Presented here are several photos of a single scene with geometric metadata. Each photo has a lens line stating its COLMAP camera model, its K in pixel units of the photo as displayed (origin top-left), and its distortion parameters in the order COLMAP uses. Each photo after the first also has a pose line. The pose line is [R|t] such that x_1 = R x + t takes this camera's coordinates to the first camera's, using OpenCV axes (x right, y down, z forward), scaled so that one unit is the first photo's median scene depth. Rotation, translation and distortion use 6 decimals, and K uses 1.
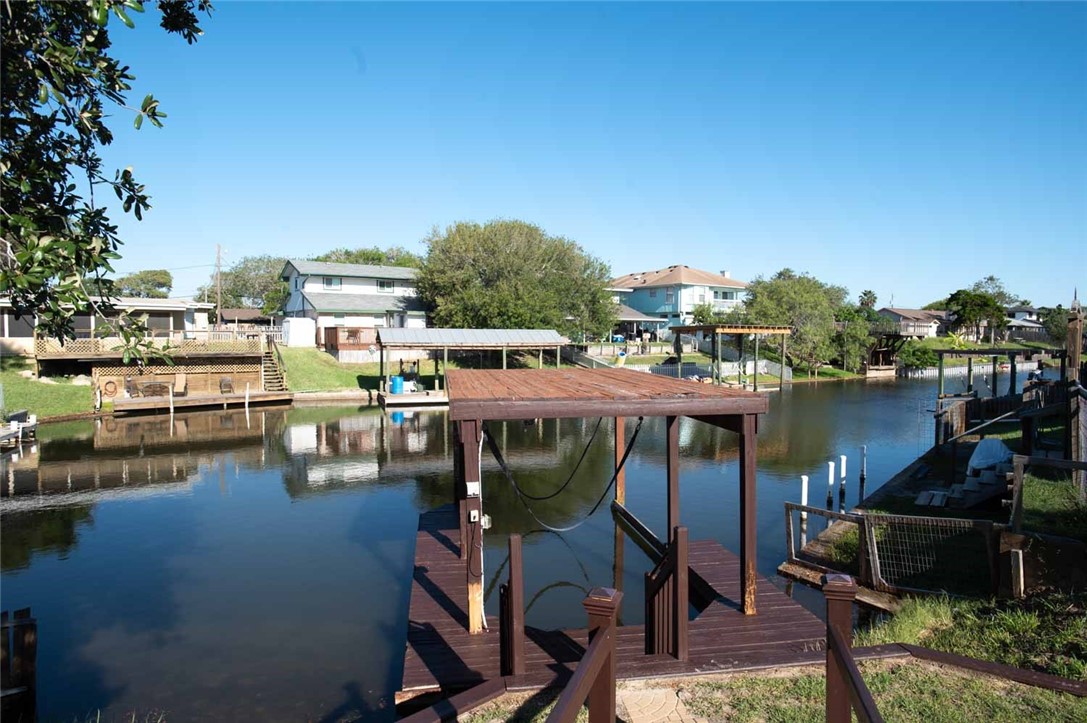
lens RADIAL K [[661.4, 0, 543.5], [0, 661.4, 361.5], [0, 0, 1]] dist [-0.001980, -0.000530]
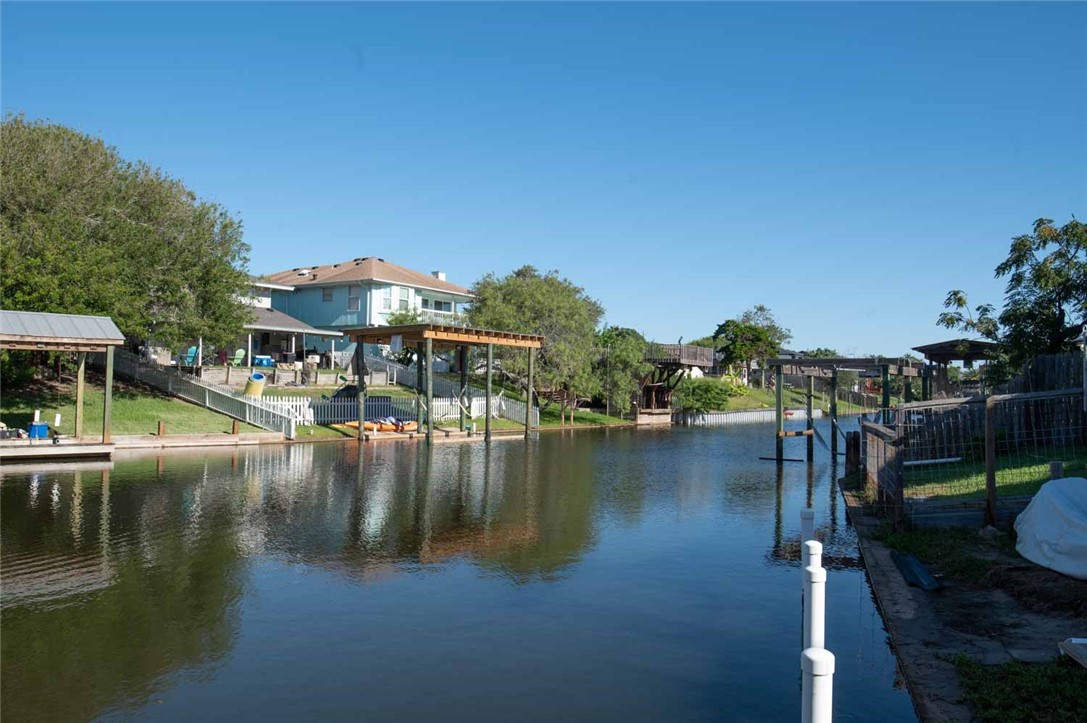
lens RADIAL K [[882.3, 0, 546.7], [0, 882.3, 378.6], [0, 0, 1]] dist [-0.002013, 0.001219]
pose [[0.924481, 0.017907, 0.380807, 0.048667], [0.002069, 0.998646, -0.051983, 0.023784], [-0.381222, 0.048845, 0.923192, 0.180620]]
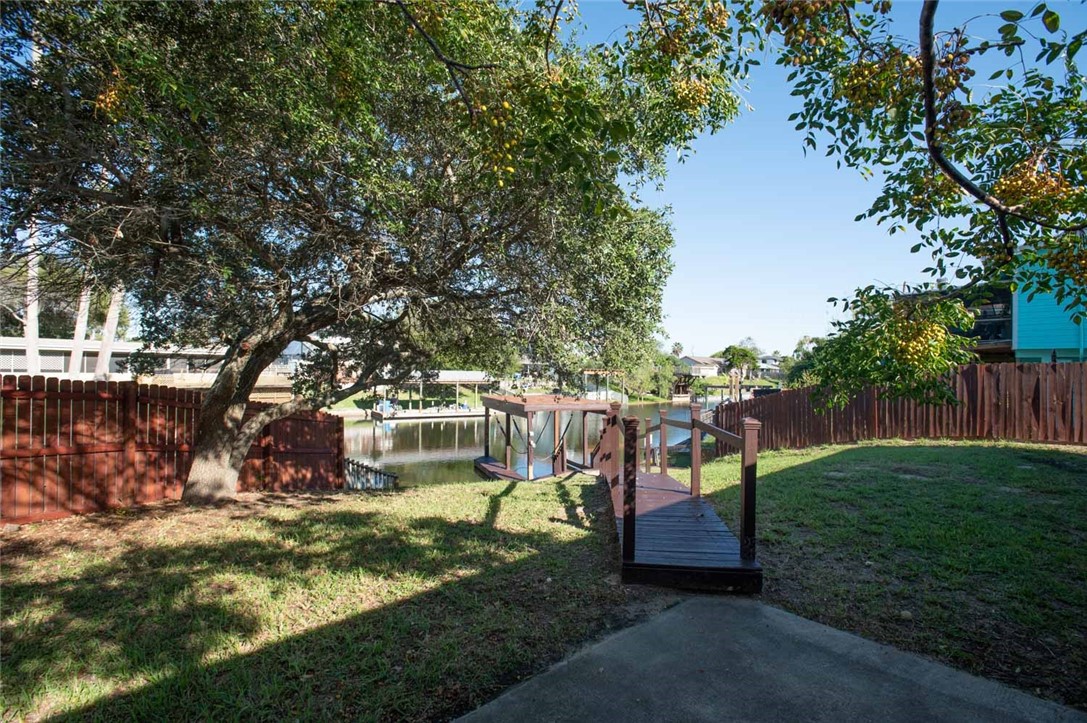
lens RADIAL K [[522.9, 0, 543.5], [0, 522.9, 361.5], [0, 0, 1]] dist [-0.003921, -0.000532]
pose [[0.980511, 0.014060, 0.195961, -0.062353], [-0.003116, 0.998423, -0.056043, -0.000887], [-0.196441, 0.054340, 0.979009, -0.172512]]
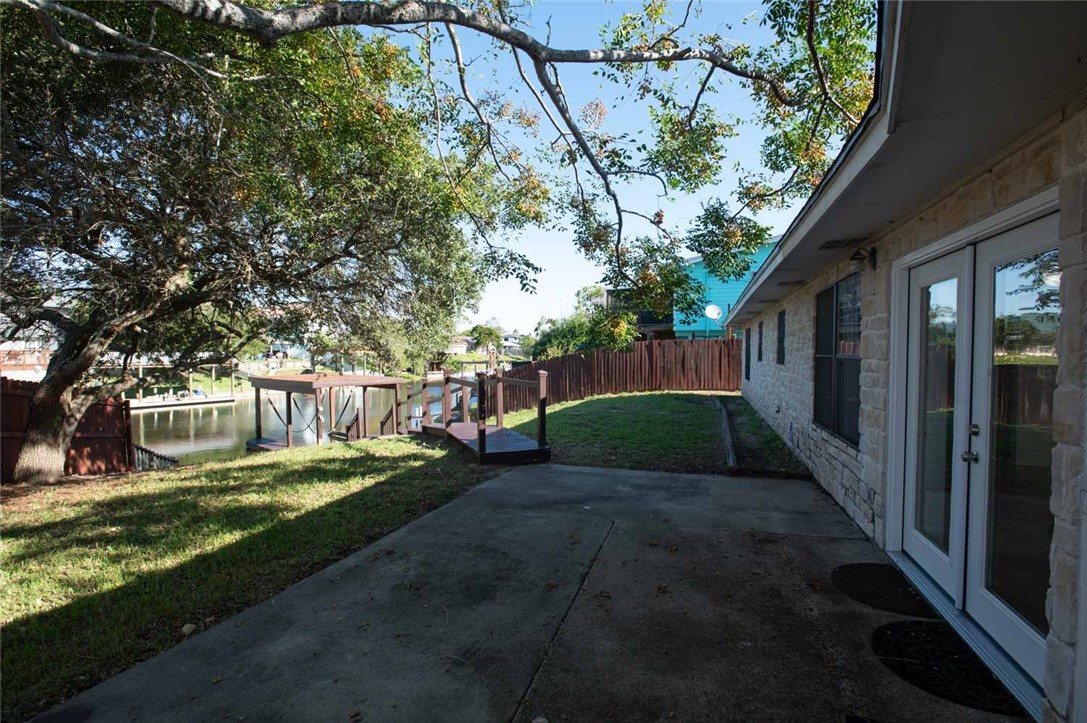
lens RADIAL K [[529.6, 0, 543.5], [0, 529.6, 361.5], [0, 0, 1]] dist [-0.028635, -0.000161]
pose [[0.782669, -0.016881, 0.622209, -0.104612], [0.028944, 0.999538, -0.009289, 0.001868], [-0.621764, 0.025280, 0.782796, -0.213501]]
